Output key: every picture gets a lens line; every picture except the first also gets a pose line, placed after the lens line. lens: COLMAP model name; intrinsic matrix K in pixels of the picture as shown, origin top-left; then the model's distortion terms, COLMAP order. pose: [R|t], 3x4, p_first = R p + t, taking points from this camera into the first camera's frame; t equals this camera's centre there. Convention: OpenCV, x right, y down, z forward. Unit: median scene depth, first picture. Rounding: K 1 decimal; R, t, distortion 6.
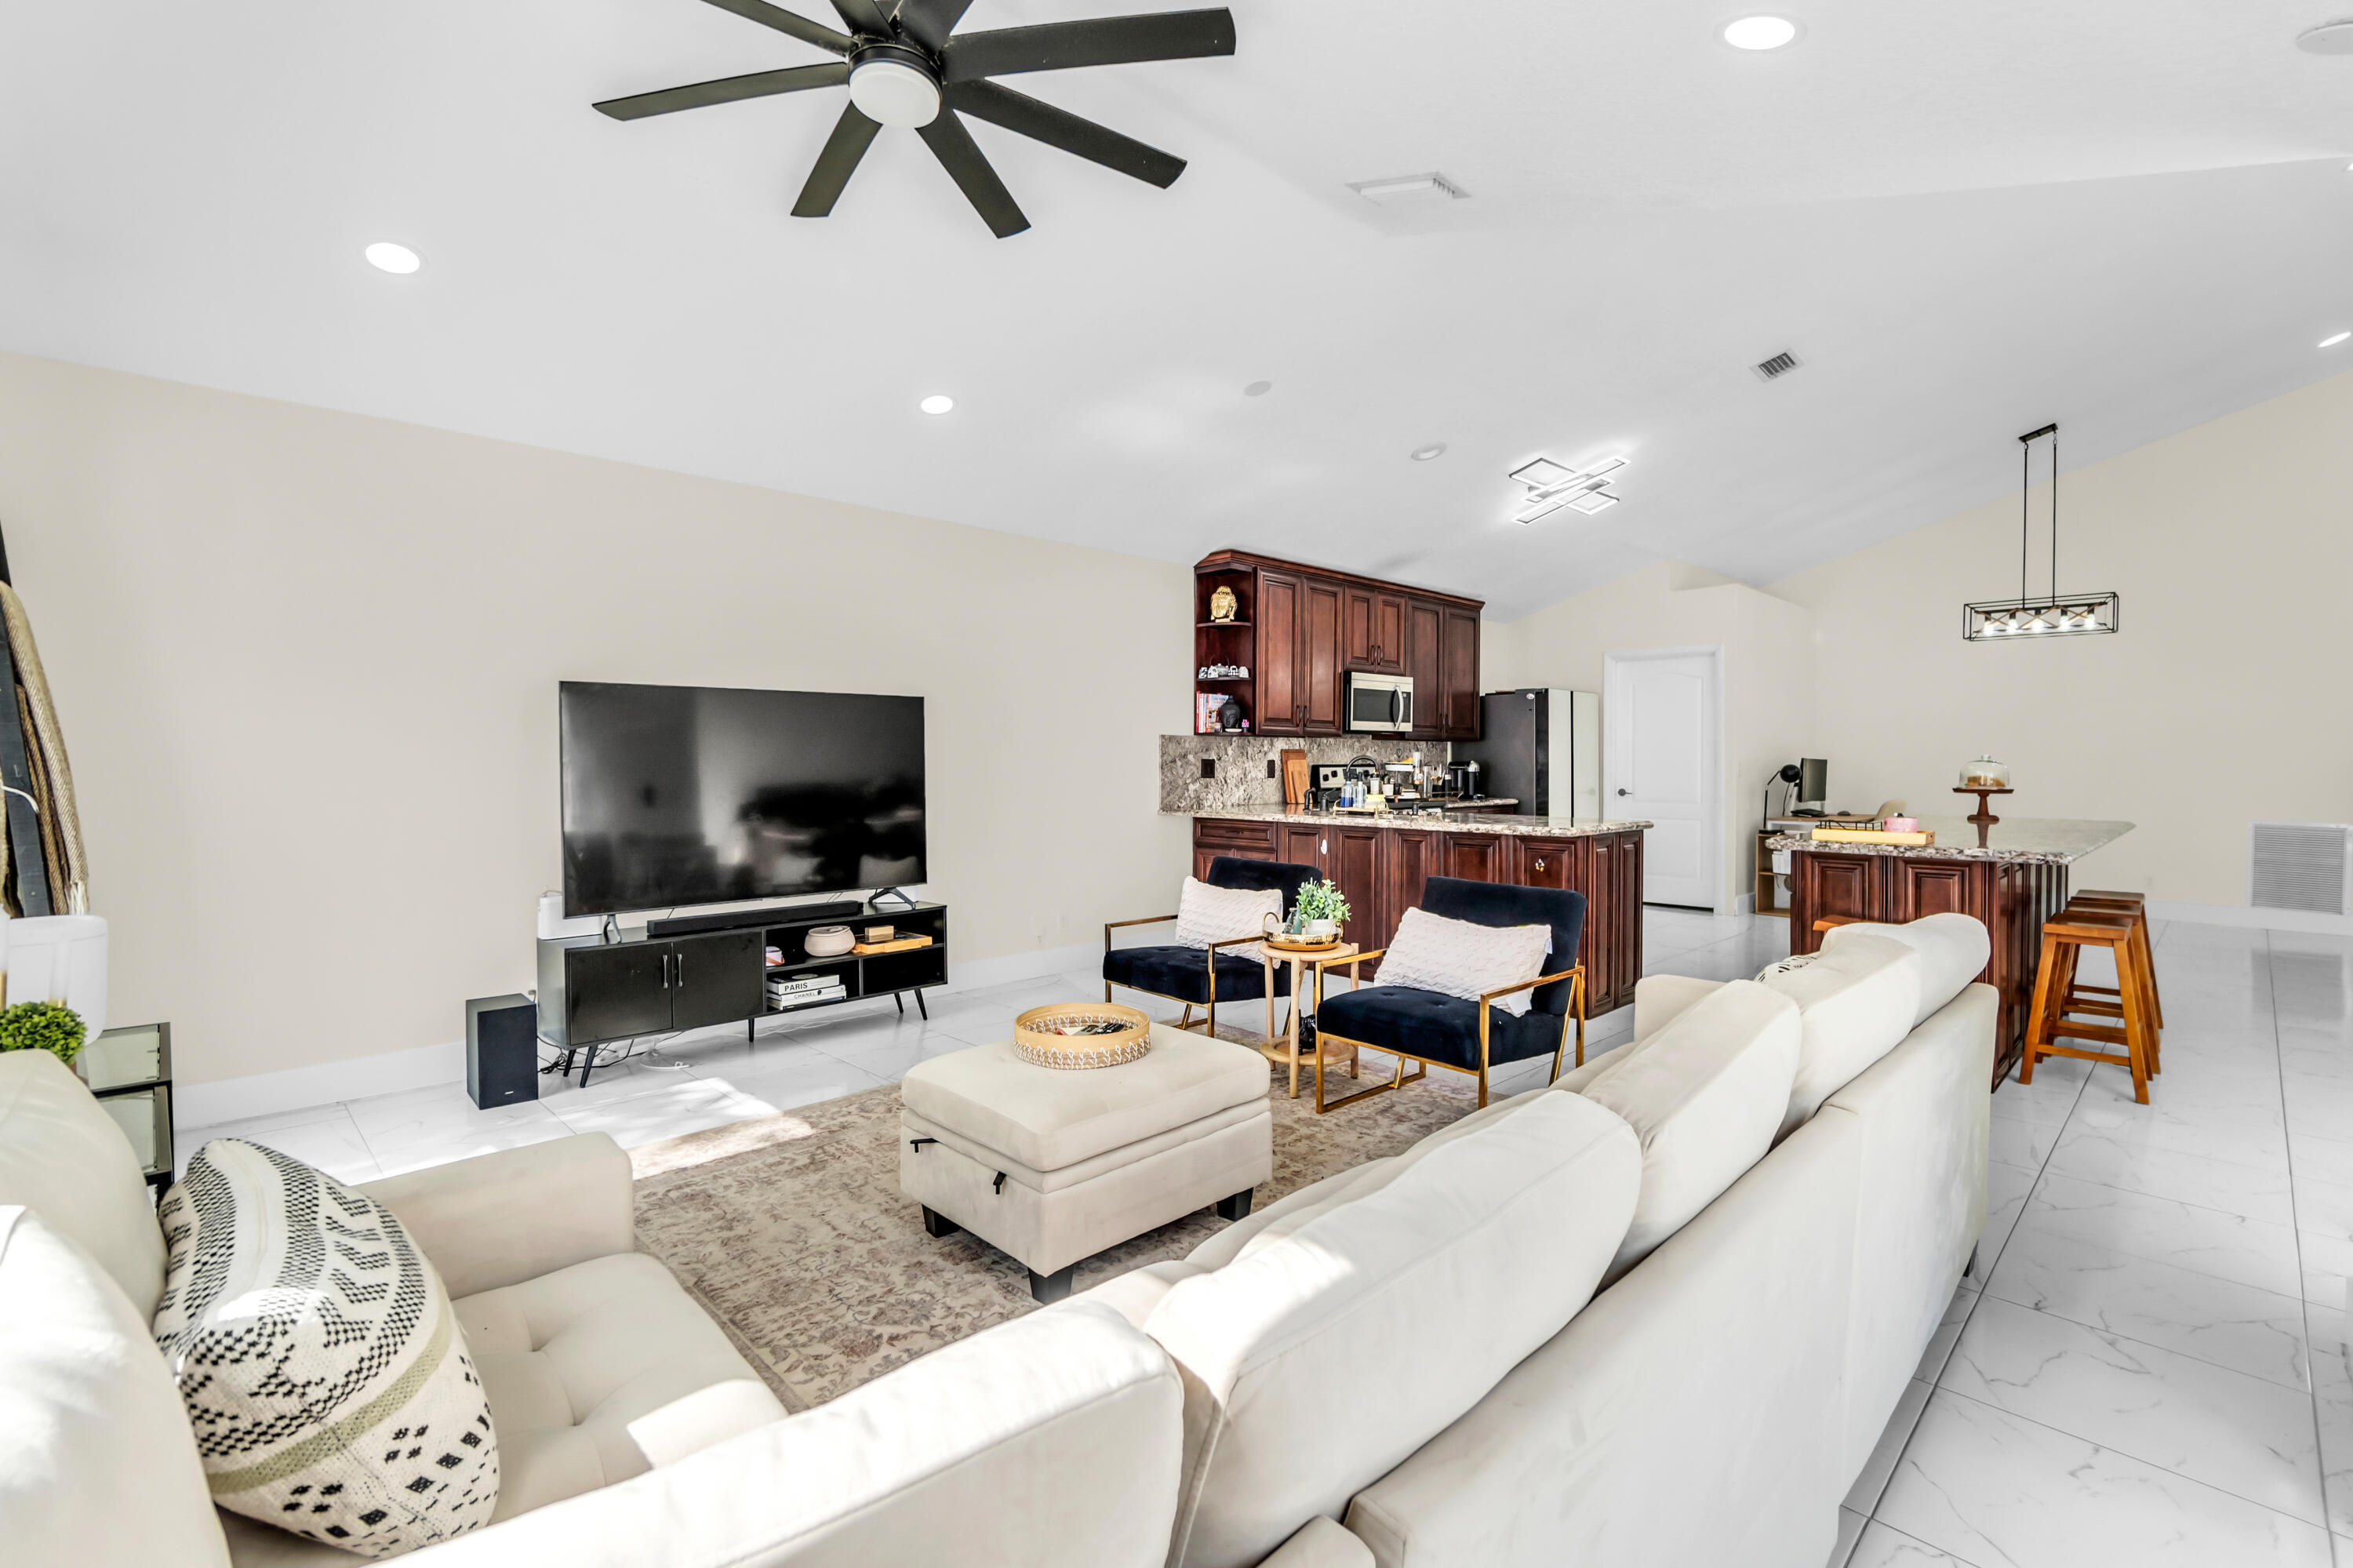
lens RADIAL K [[1056.8, 0, 1176.6], [0, 1056.8, 777.3], [0, 0, 1]] dist [-0.000427, 0.000065]
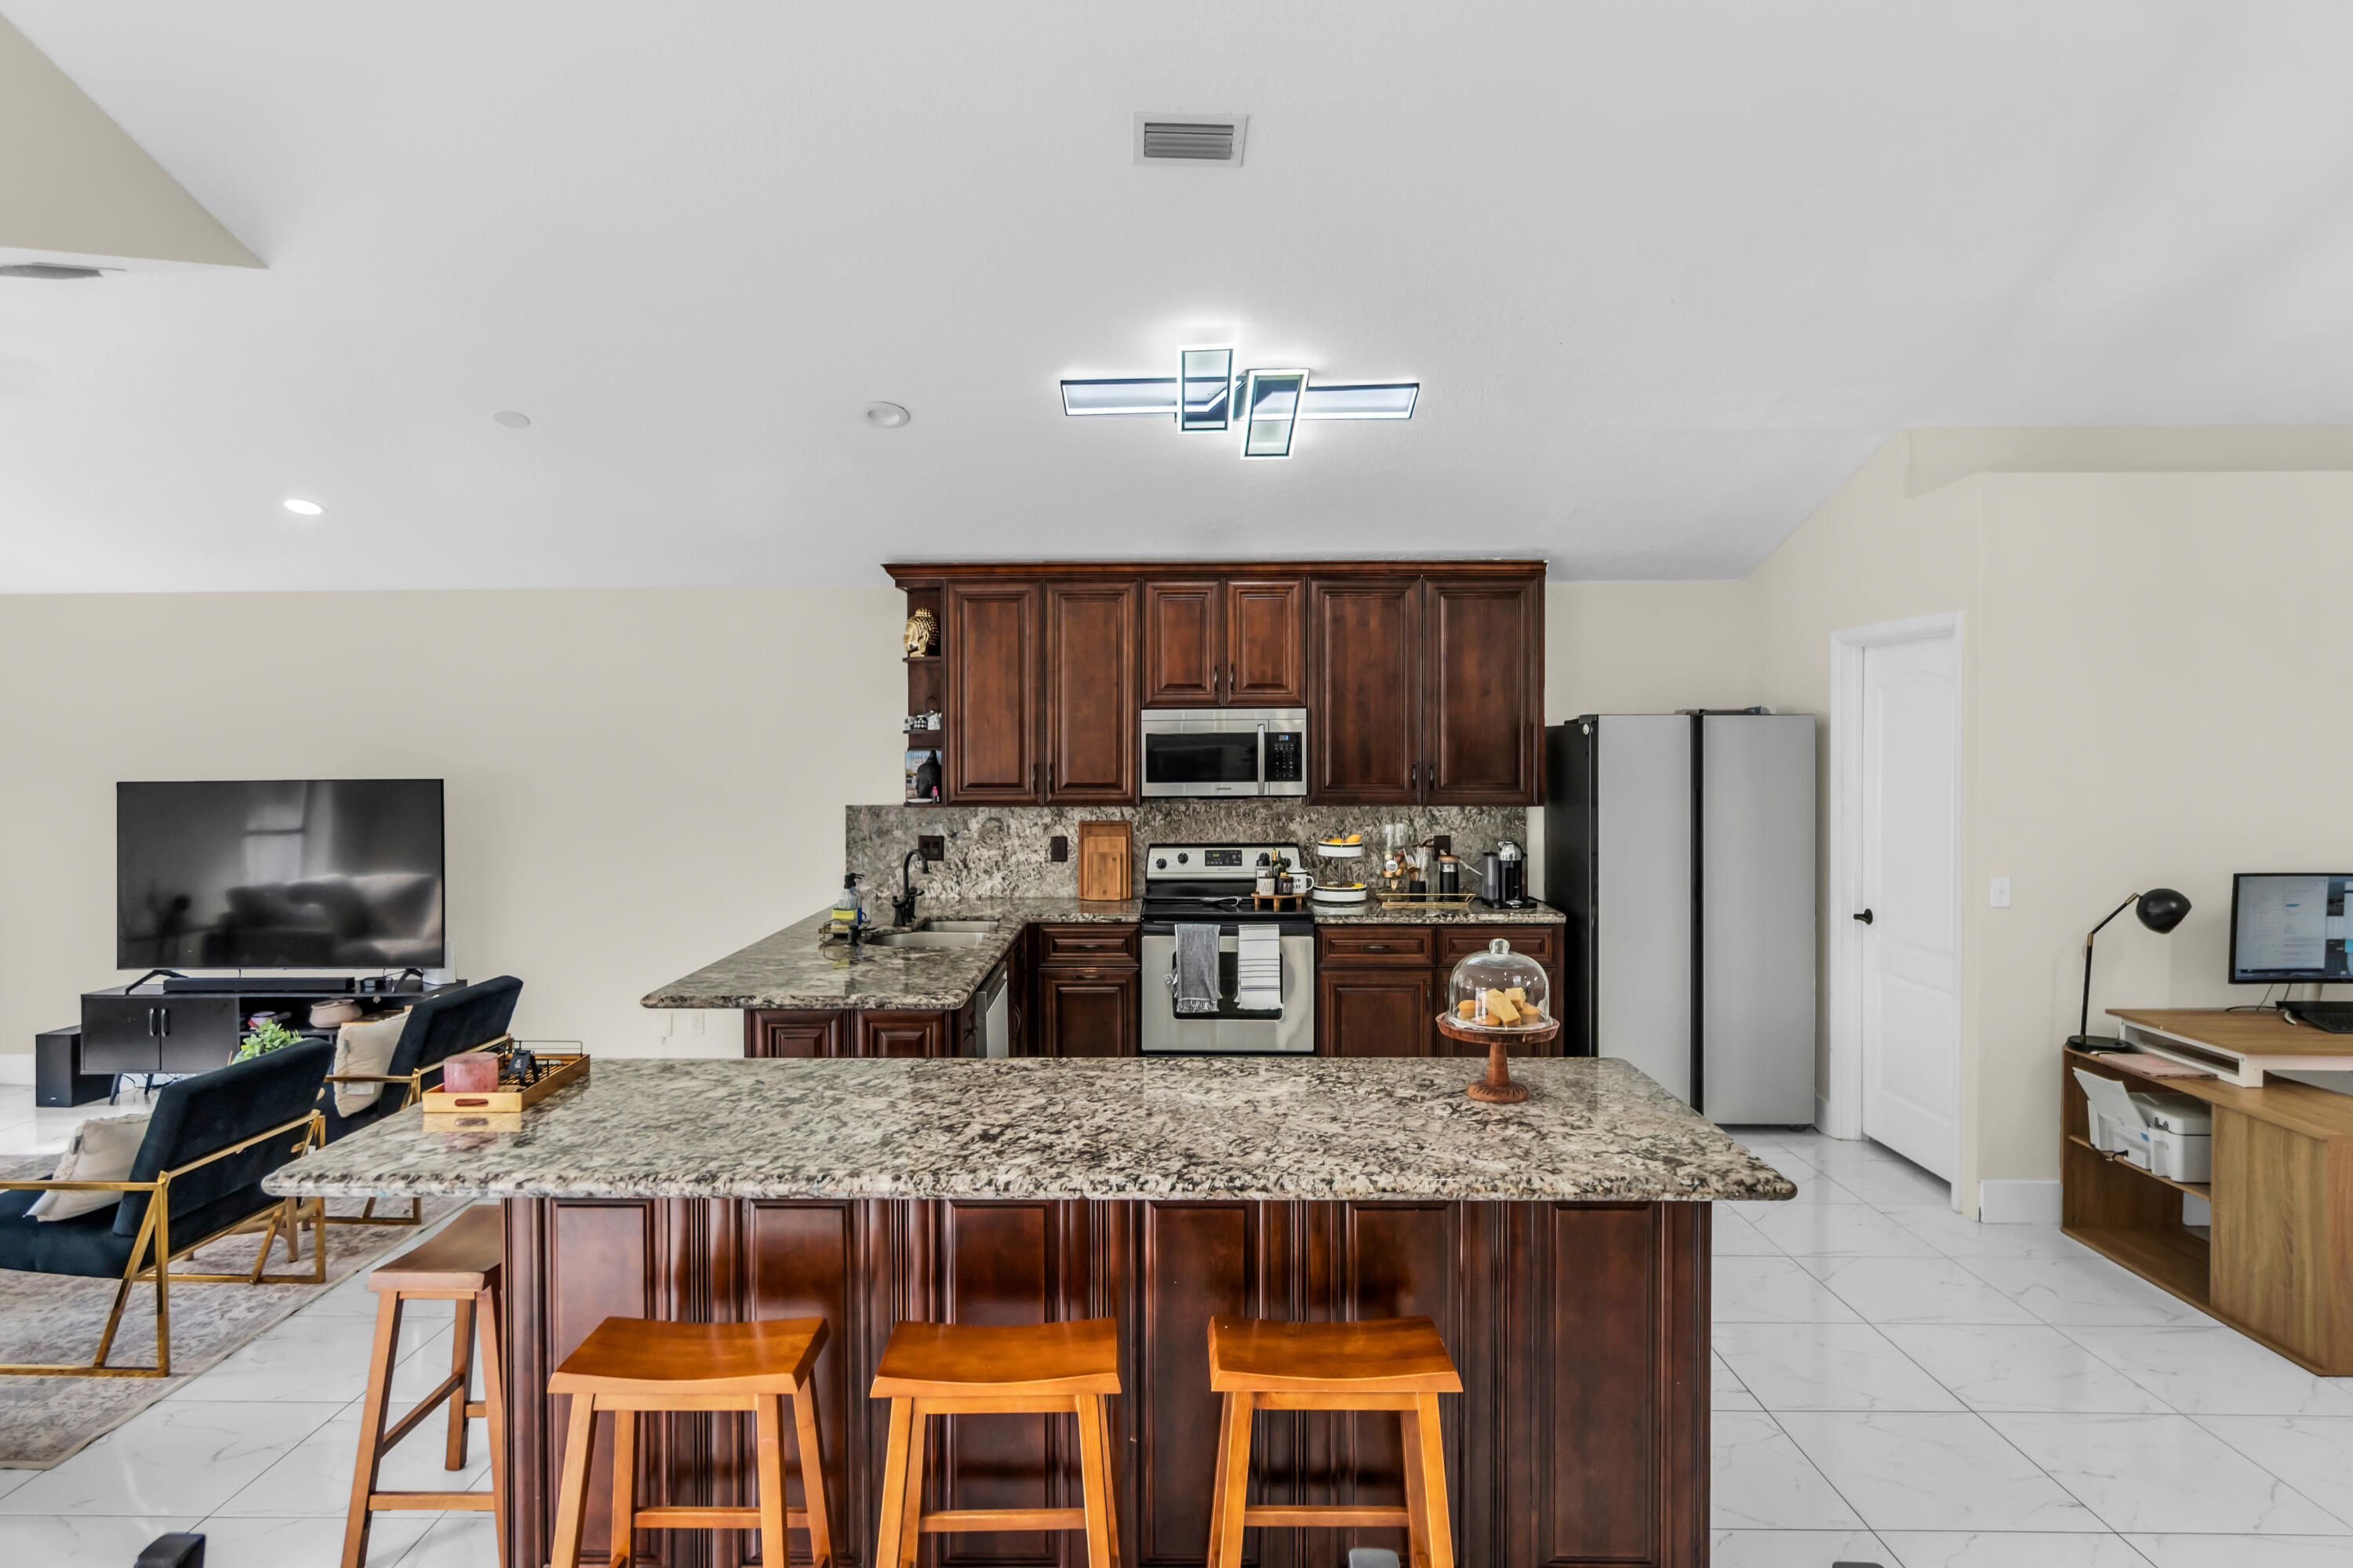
lens RADIAL K [[1345.6, 0, 1155.0], [0, 1345.6, 771.9], [0, 0, 1]] dist [0.002222, -0.001088]
pose [[0.701241, 0.010700, -0.712844, 0.826351], [-0.007693, 0.999943, 0.007441, -0.071166], [0.712883, 0.000265, 0.701283, 0.434886]]
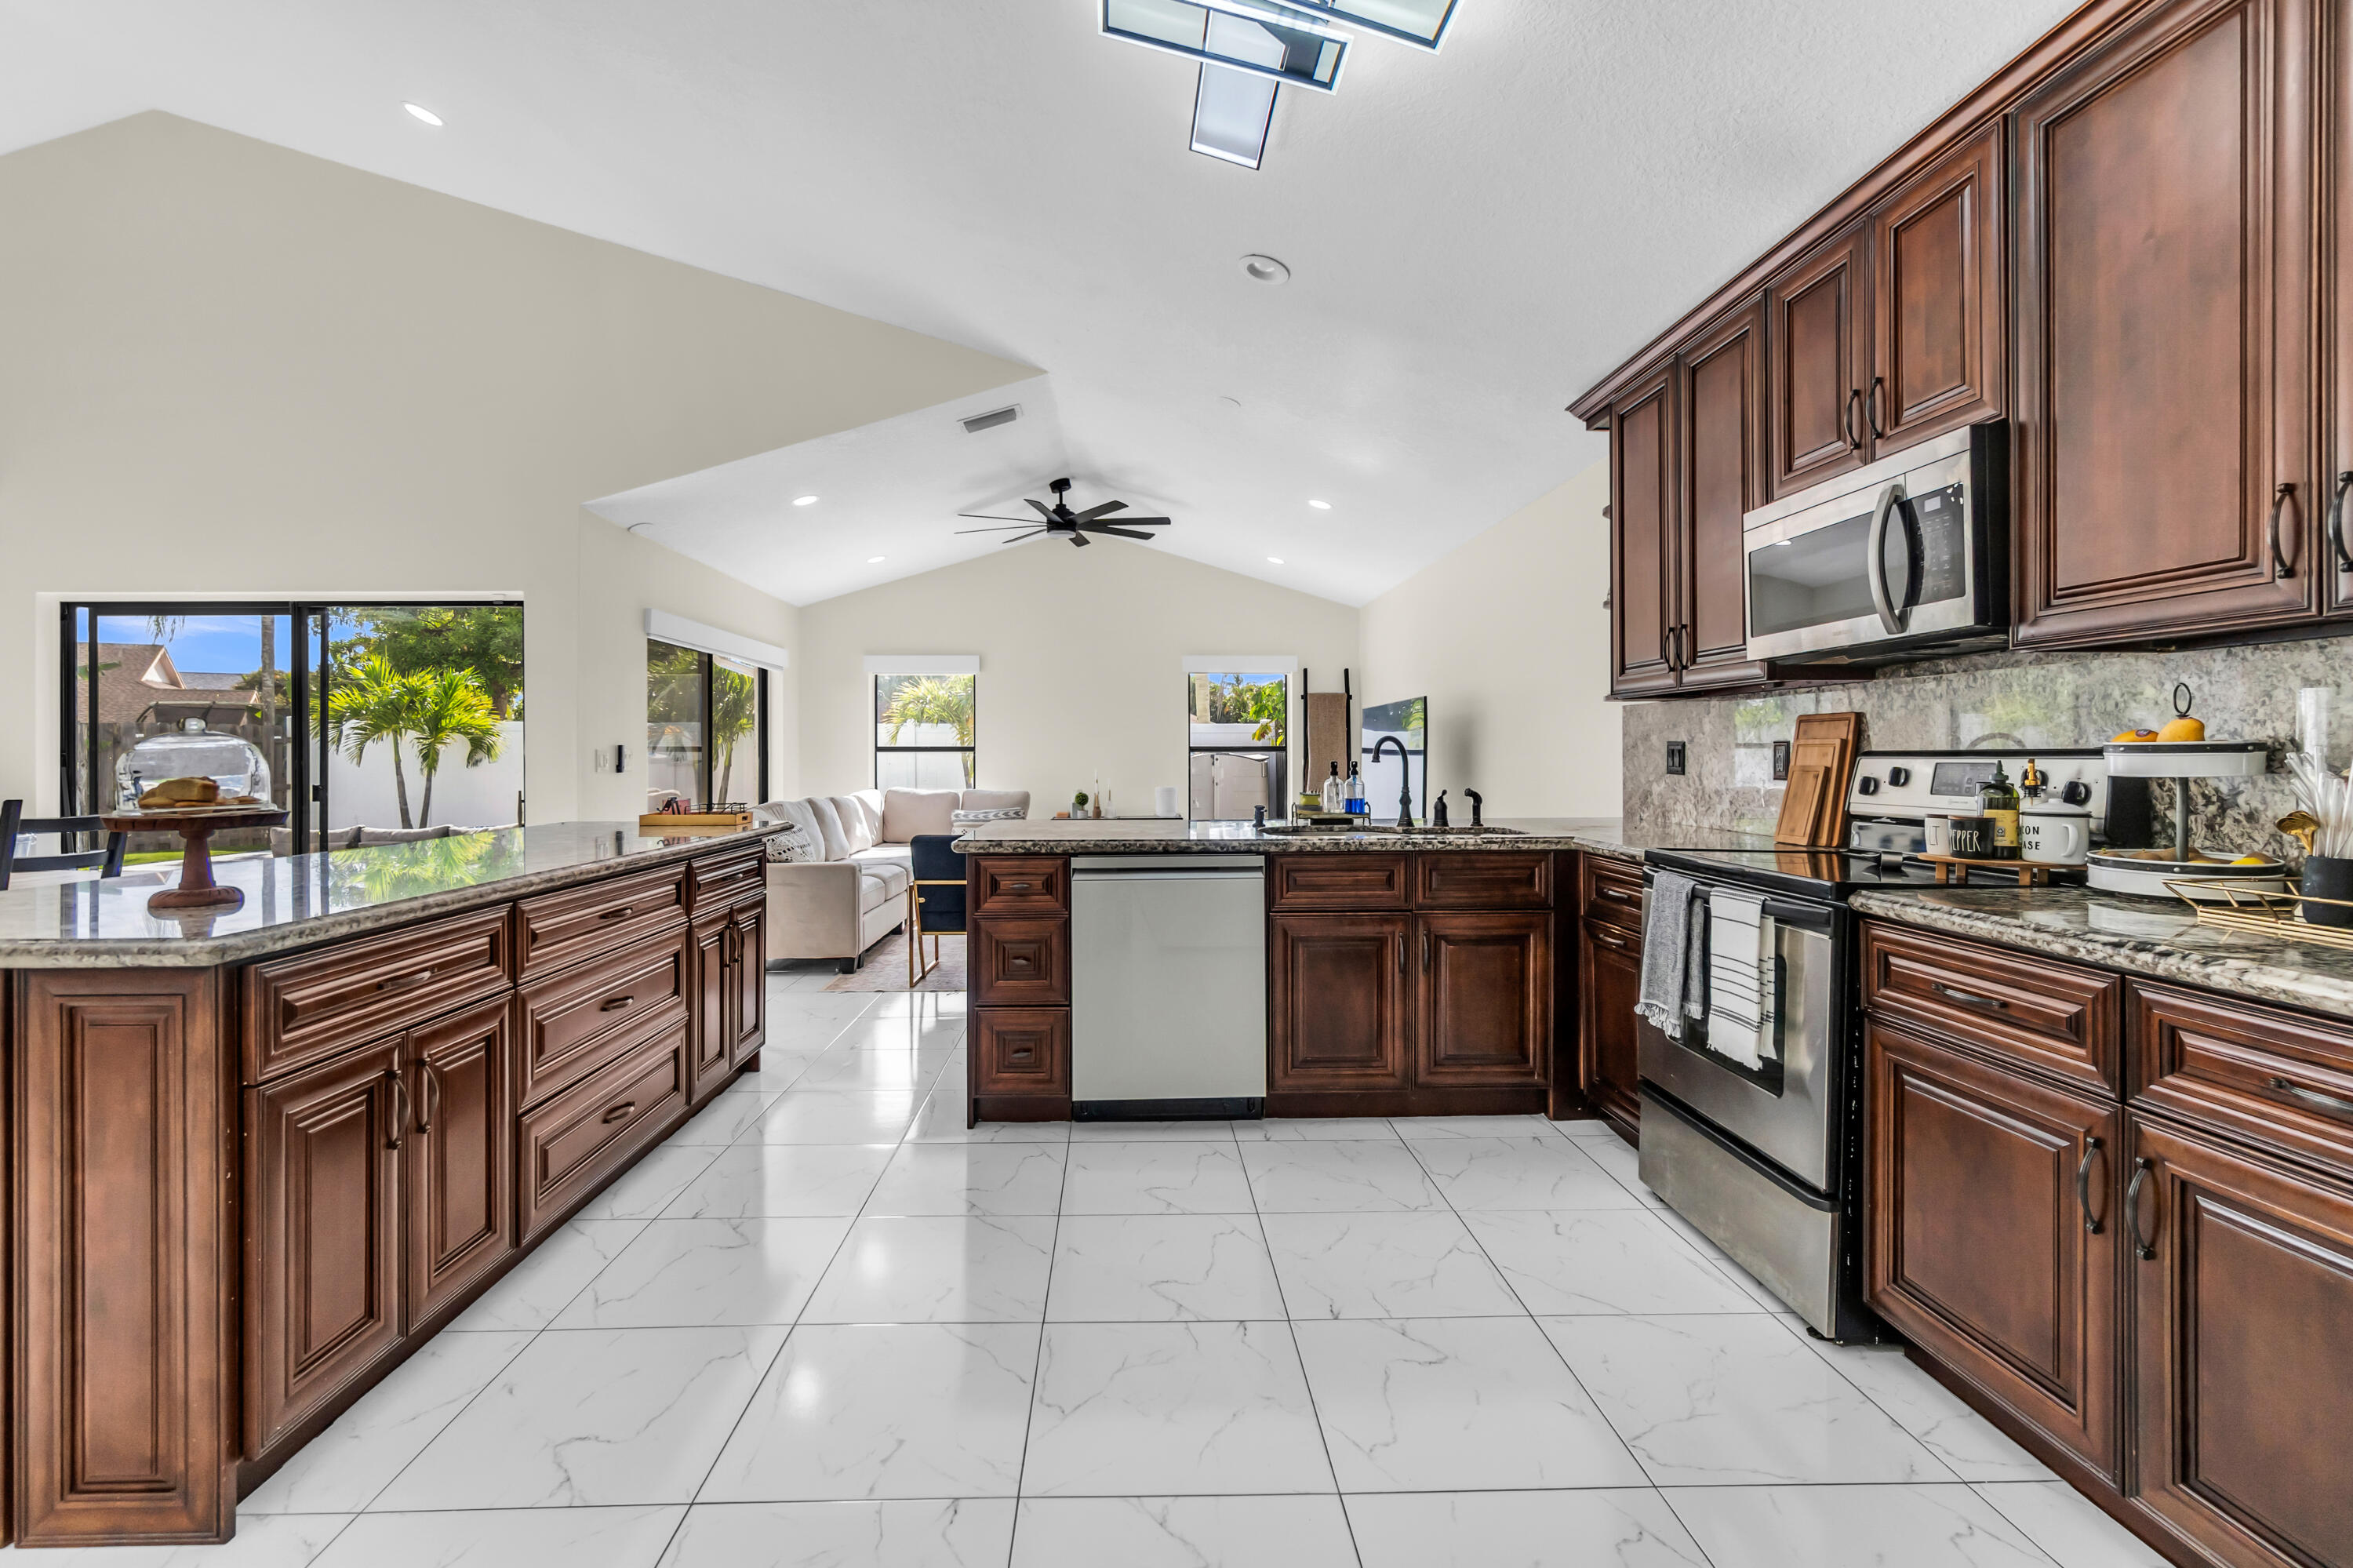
lens RADIAL K [[1049.3, 0, 1154.3], [0, 1049.3, 753.5], [0, 0, 1]] dist [-0.001411, 0.000656]
pose [[-0.680953, -0.000787, -0.732327, 0.635576], [-0.011588, 0.999886, 0.009700, -0.012923], [0.732236, 0.015092, -0.680884, 1.174262]]
